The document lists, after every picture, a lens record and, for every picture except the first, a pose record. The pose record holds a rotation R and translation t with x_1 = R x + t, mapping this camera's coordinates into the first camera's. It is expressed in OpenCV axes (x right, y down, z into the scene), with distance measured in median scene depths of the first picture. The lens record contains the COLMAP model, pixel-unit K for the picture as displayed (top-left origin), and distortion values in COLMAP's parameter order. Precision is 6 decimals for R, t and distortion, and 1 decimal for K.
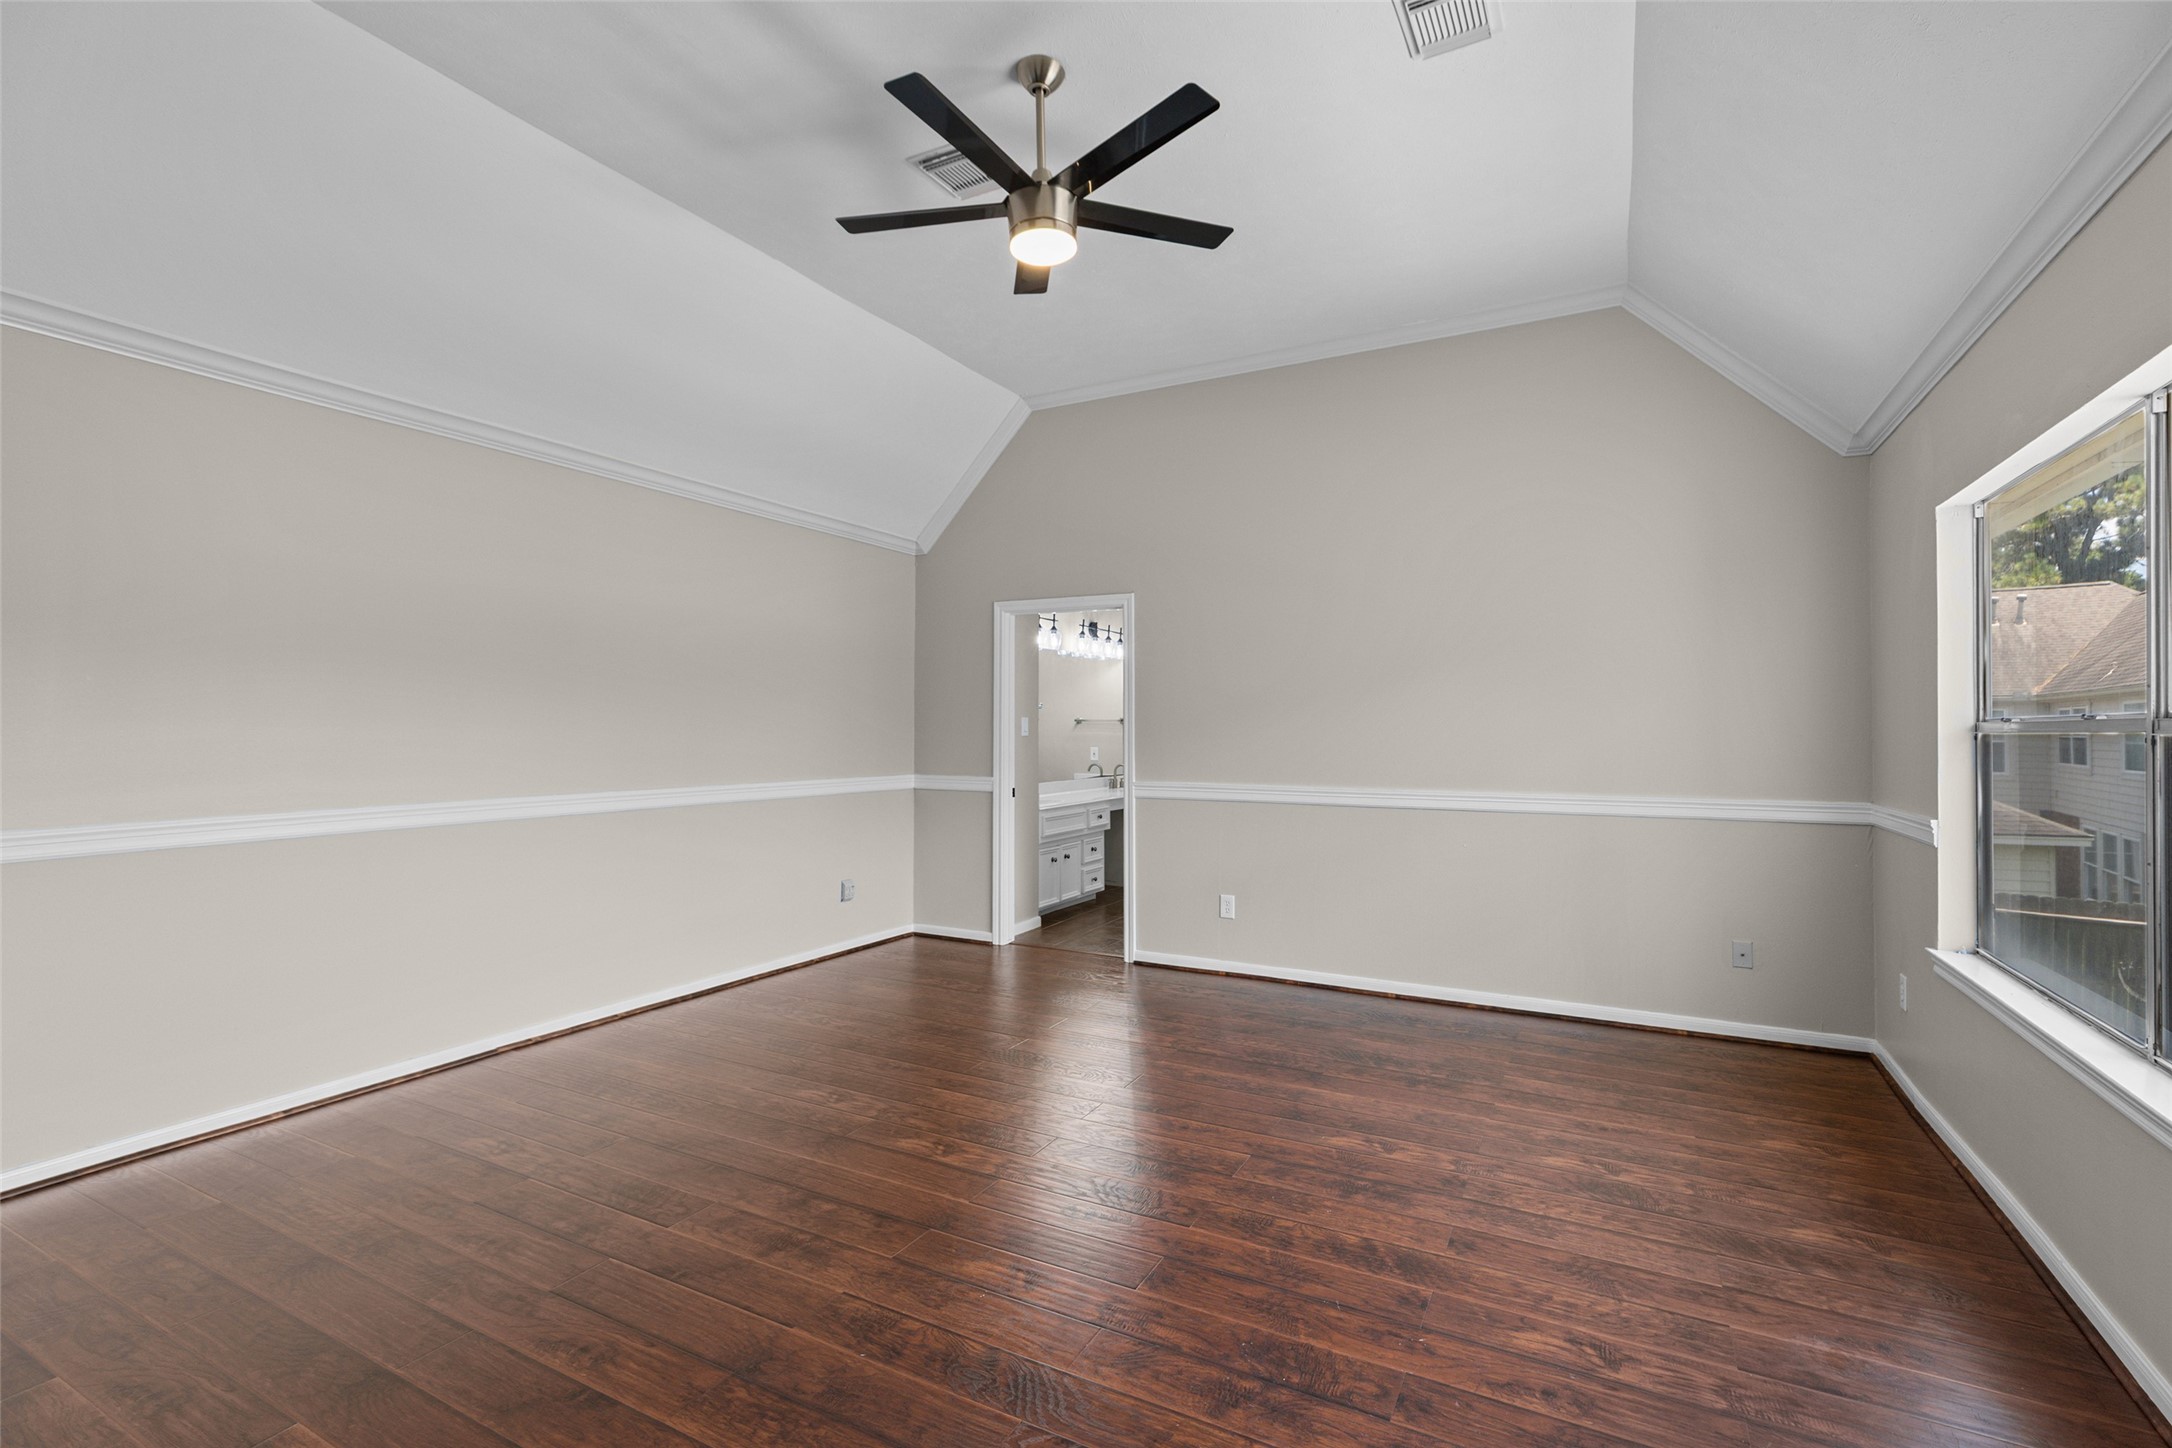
lens RADIAL K [[1009.3, 0, 1079.9], [0, 1009.3, 726.5], [0, 0, 1]] dist [-0.024172, 0.000203]
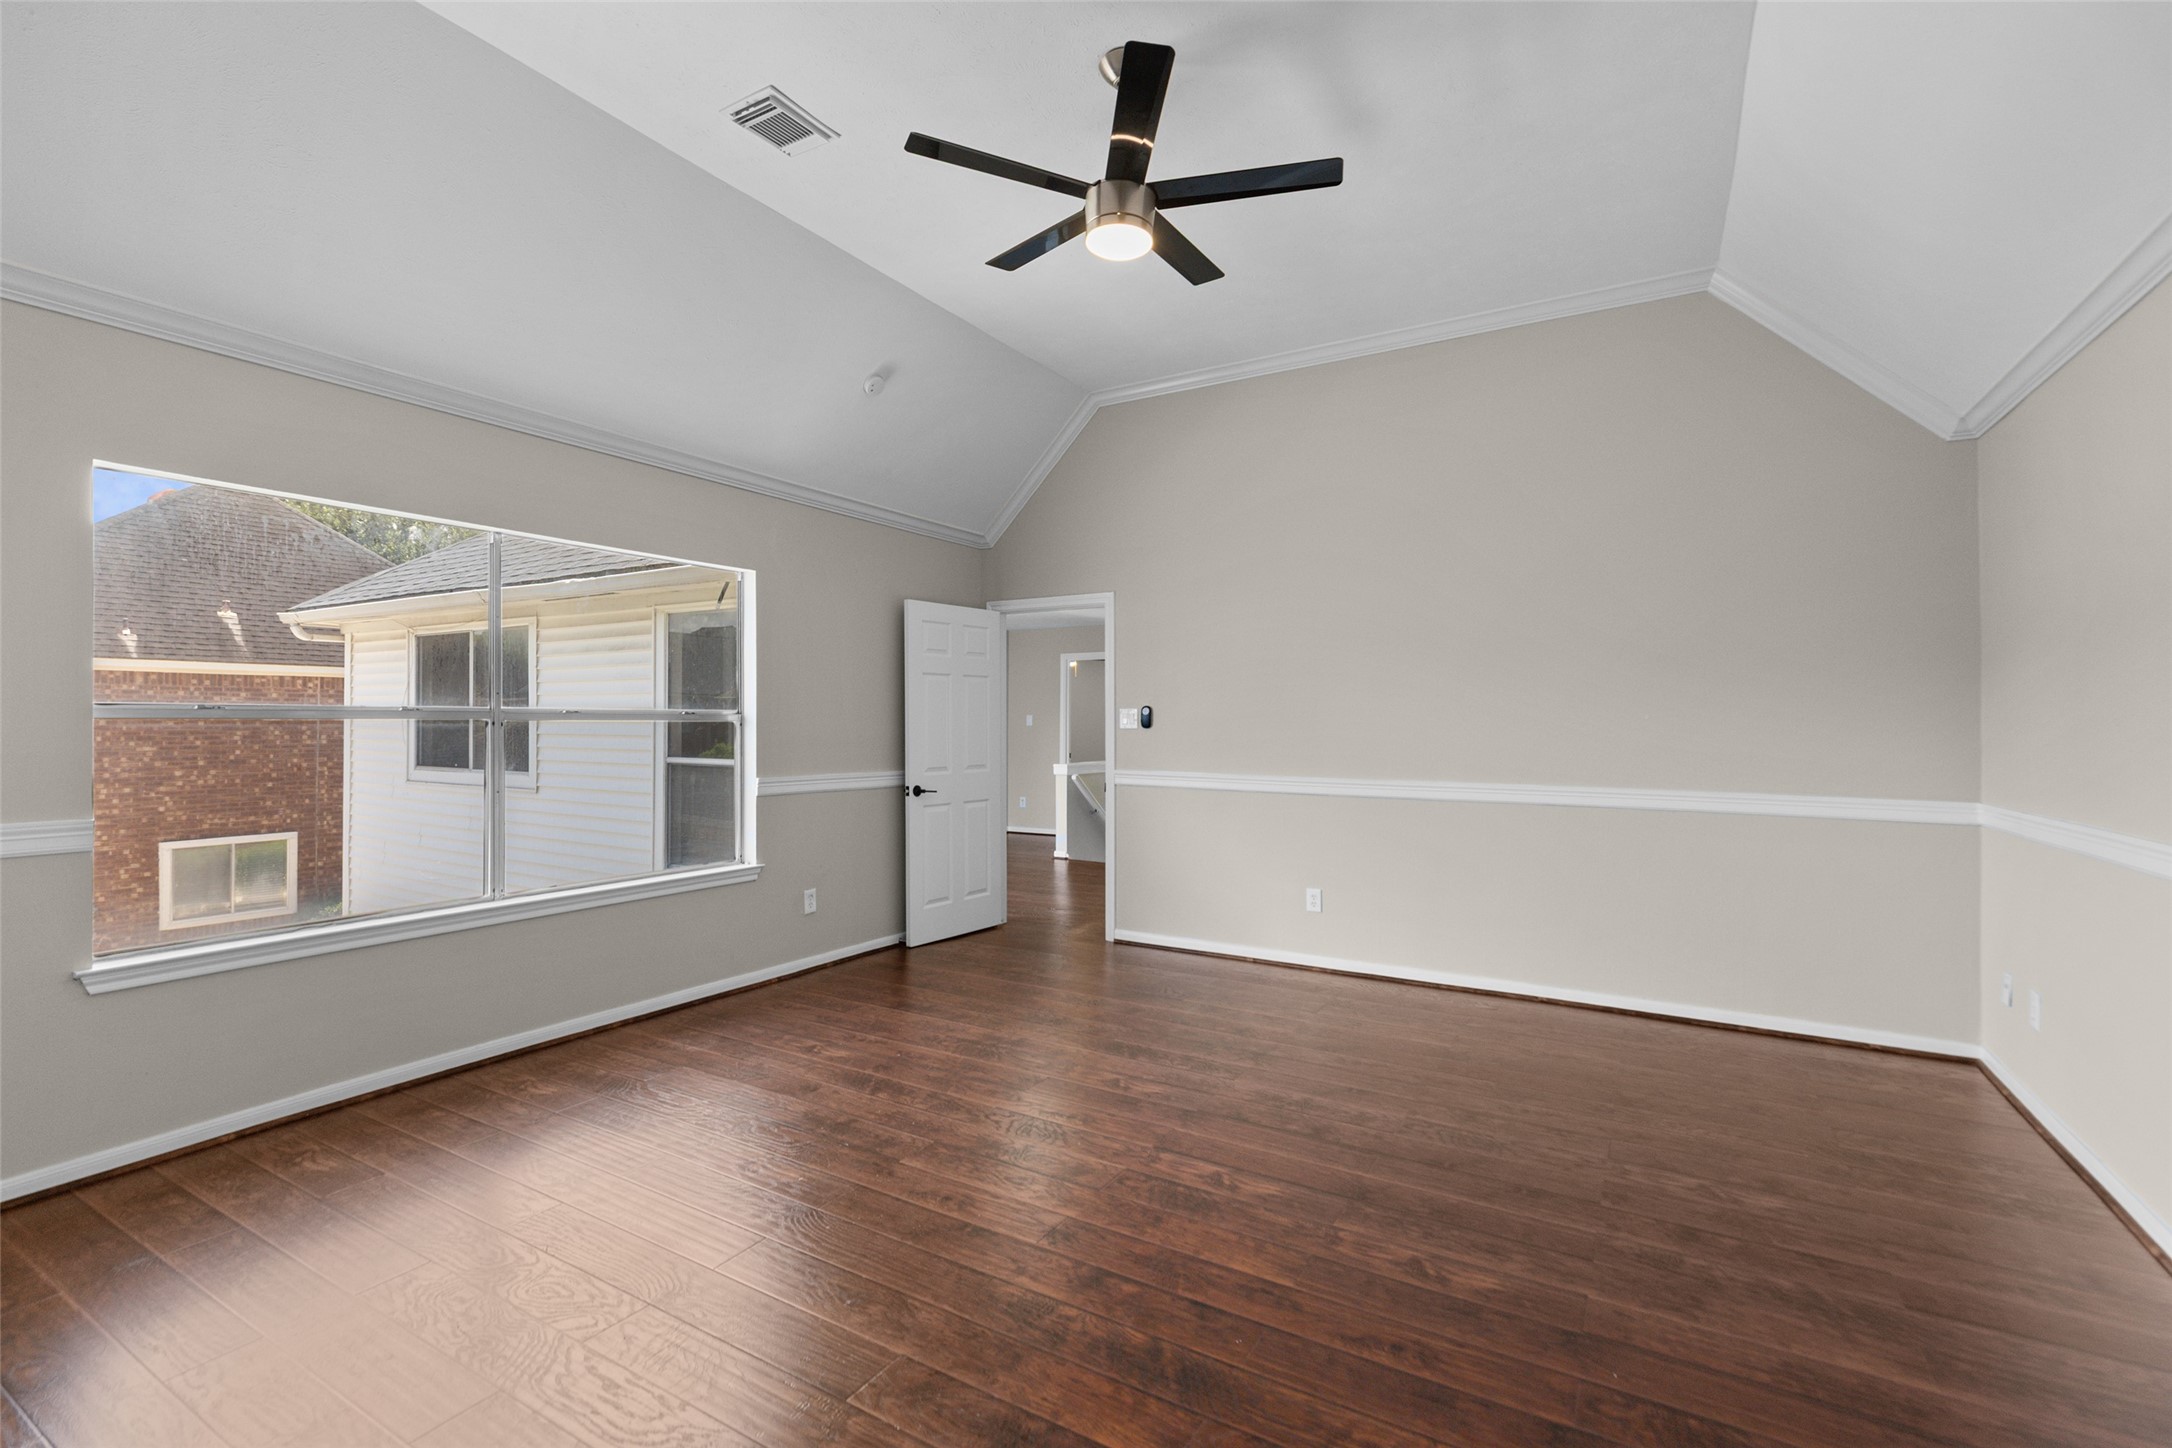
lens RADIAL K [[1009.3, 0, 1089.1], [0, 1009.3, 721.1], [0, 0, 1]] dist [-0.024172, 0.000203]
pose [[-0.999619, -0.006505, 0.026808, -0.044522], [-0.006644, 0.999965, -0.005116, 0.008462], [-0.026774, -0.005292, -0.999627, 2.433753]]
